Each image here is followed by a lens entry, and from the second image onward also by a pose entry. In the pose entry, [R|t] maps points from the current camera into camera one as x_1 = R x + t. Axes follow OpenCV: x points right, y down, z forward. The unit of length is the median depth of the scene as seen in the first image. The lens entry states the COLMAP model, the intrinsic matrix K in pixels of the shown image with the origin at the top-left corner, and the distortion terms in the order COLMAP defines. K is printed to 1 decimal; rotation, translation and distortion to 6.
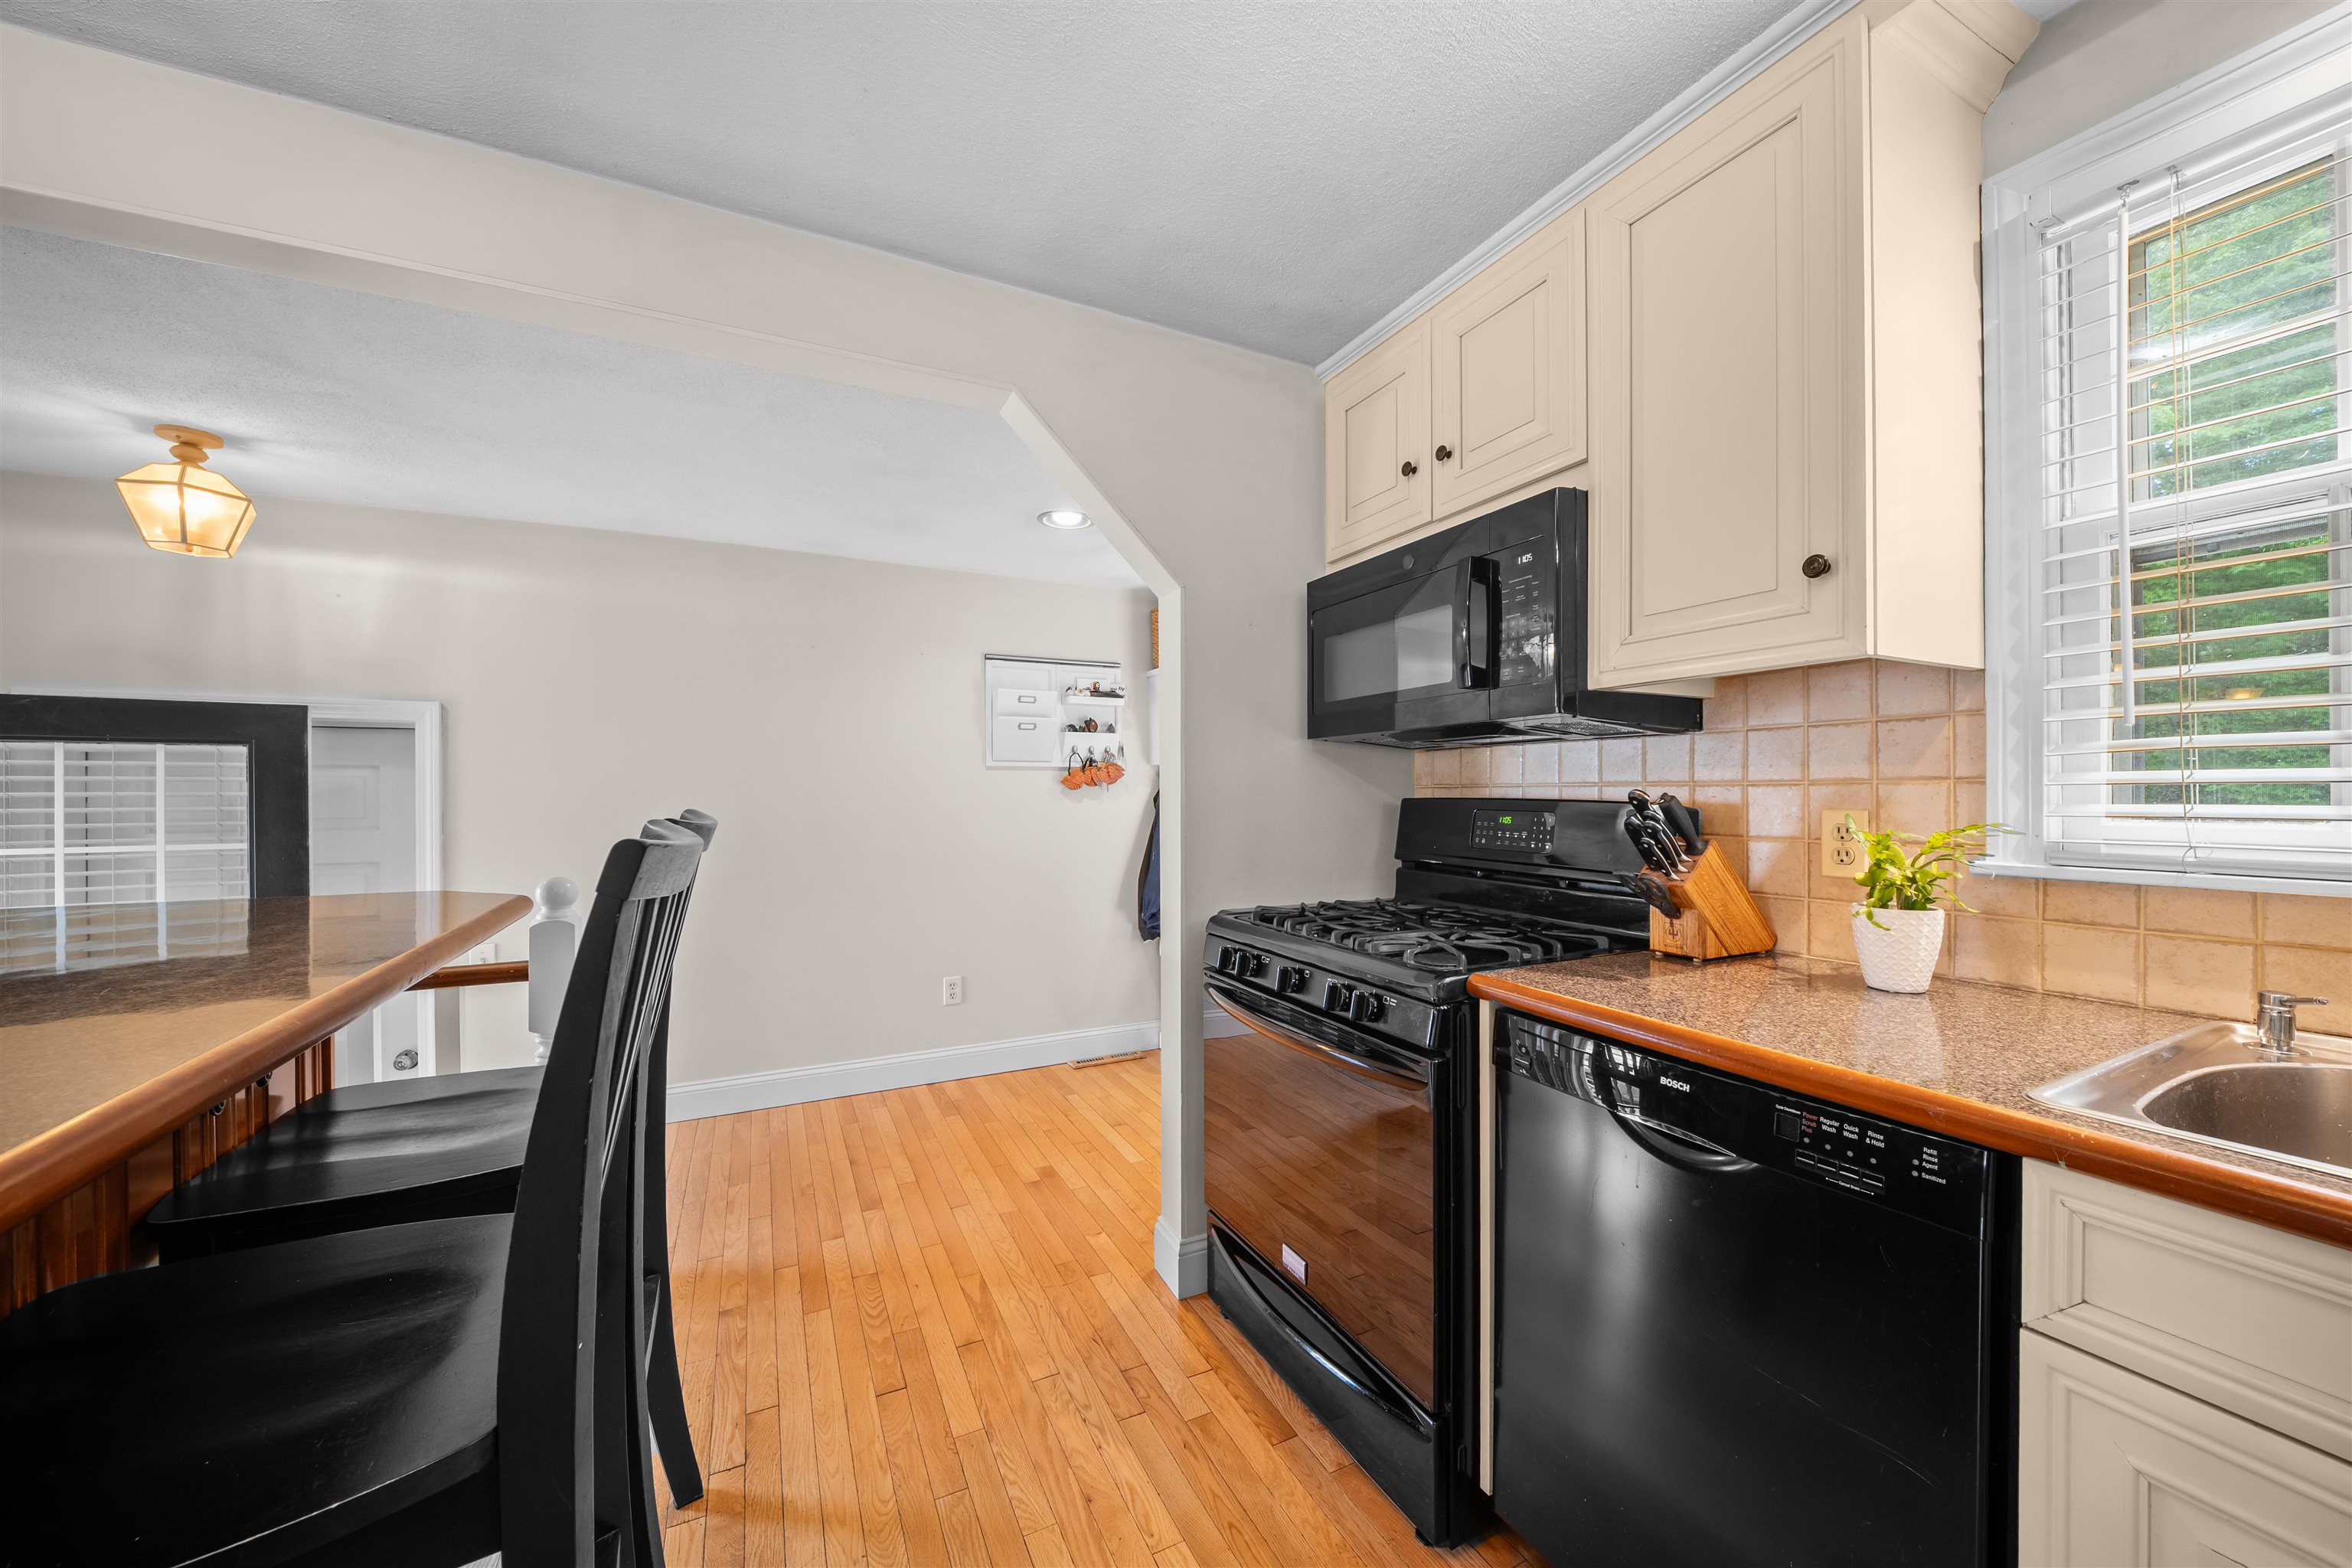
lens RADIAL K [[843.6, 0, 1263.0], [0, 843.6, 790.7], [0, 0, 1]] dist [-0.006333, -0.001780]
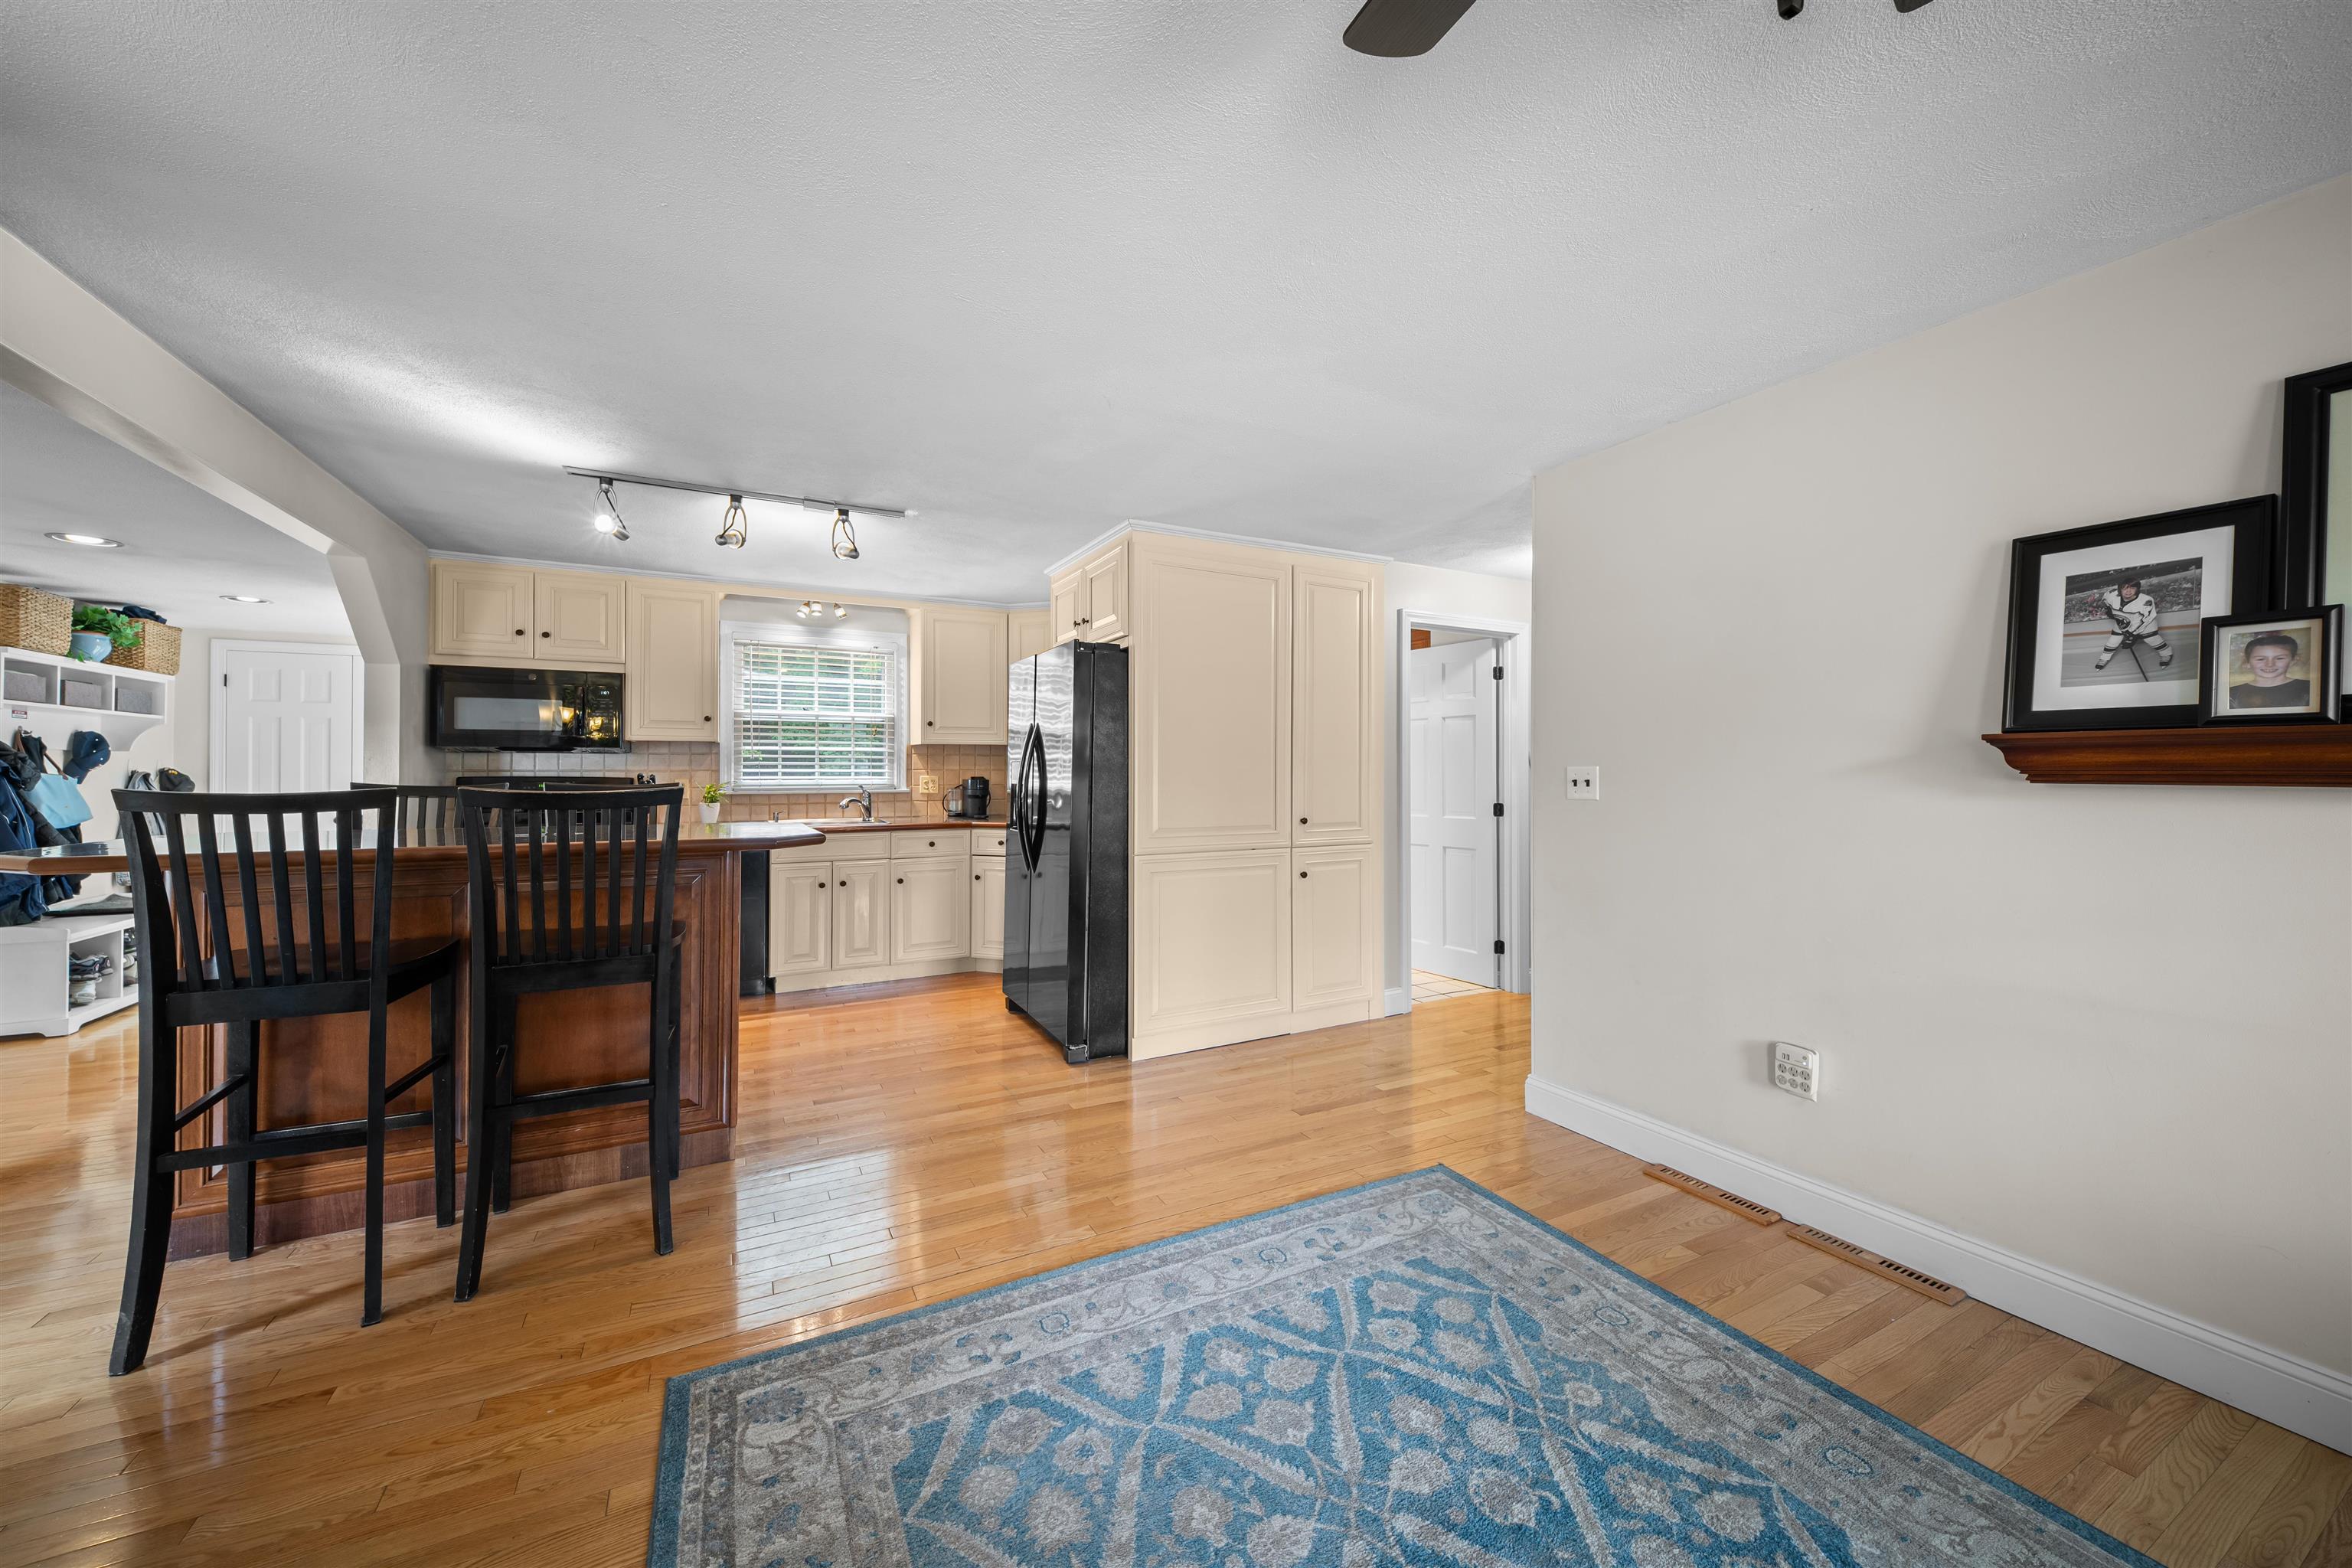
lens RADIAL K [[843.6, 0, 1140.8], [0, 843.6, 774.8], [0, 0, 1]] dist [-0.006333, -0.001780]
pose [[0.030473, -0.000212, 0.999536, -1.860015], [-0.002935, 0.999996, 0.000302, -0.000530], [-0.999531, -0.002943, 0.030472, -0.710883]]
